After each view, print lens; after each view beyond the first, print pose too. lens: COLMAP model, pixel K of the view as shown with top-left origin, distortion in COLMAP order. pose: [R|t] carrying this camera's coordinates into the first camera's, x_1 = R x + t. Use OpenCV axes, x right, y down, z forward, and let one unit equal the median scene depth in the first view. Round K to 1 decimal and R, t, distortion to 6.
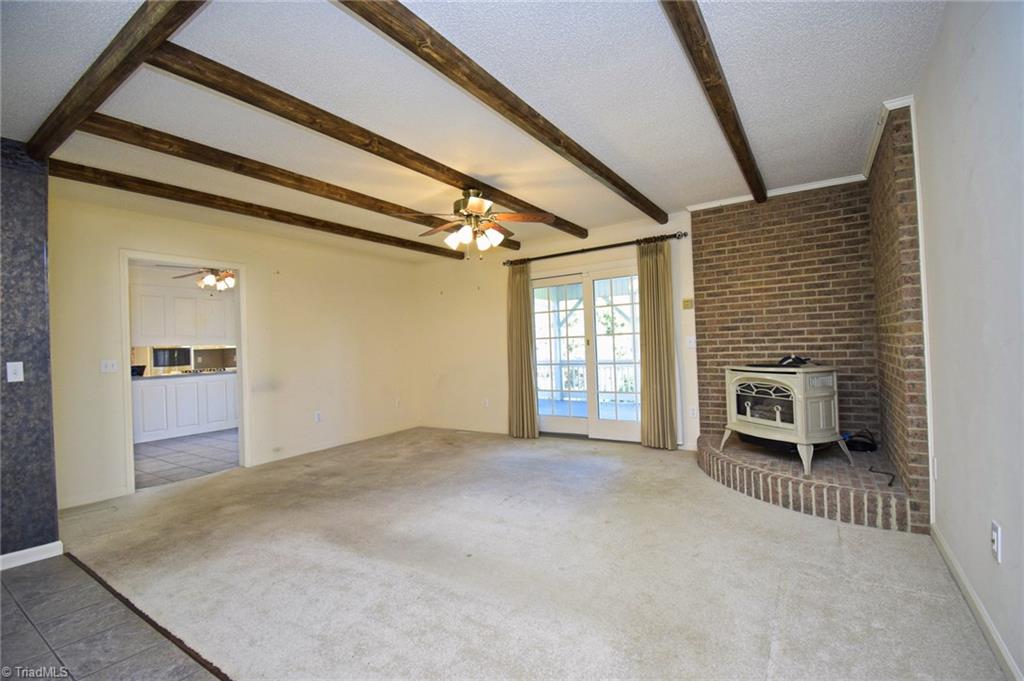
lens RADIAL K [[454.0, 0, 517.0], [0, 454.0, 339.9], [0, 0, 1]] dist [0.020181, -0.024964]
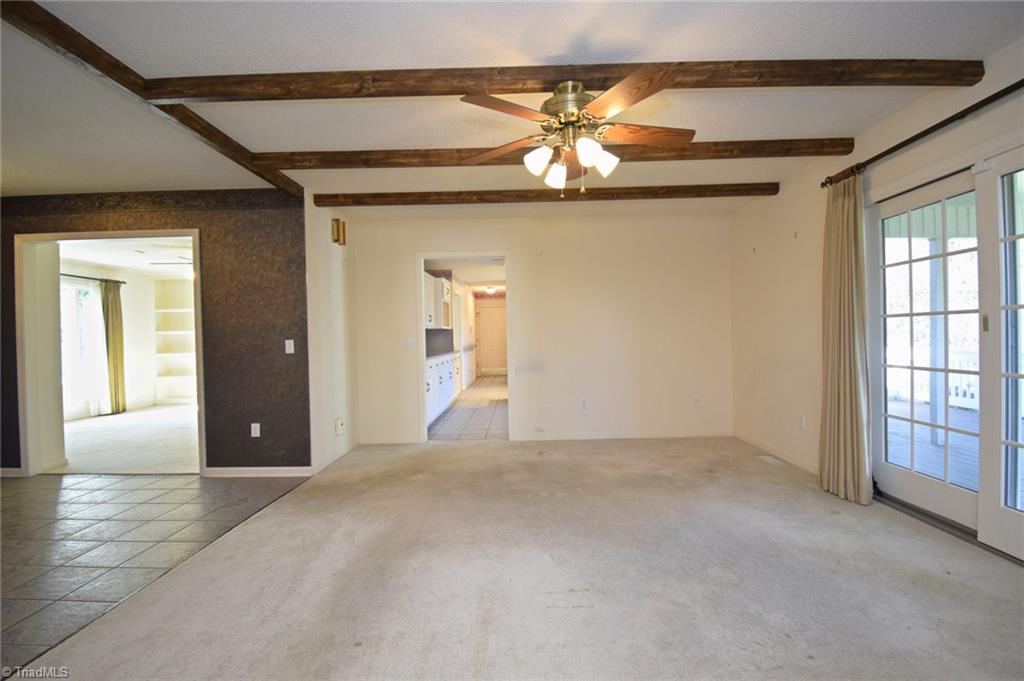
lens RADIAL K [[454.0, 0, 517.0], [0, 454.0, 339.9], [0, 0, 1]] dist [0.020181, -0.024964]
pose [[0.544848, 0.029815, -0.838004, 0.411541], [0.013037, 0.998946, 0.044017, -0.005832], [0.838433, -0.034908, 0.543885, 0.599497]]
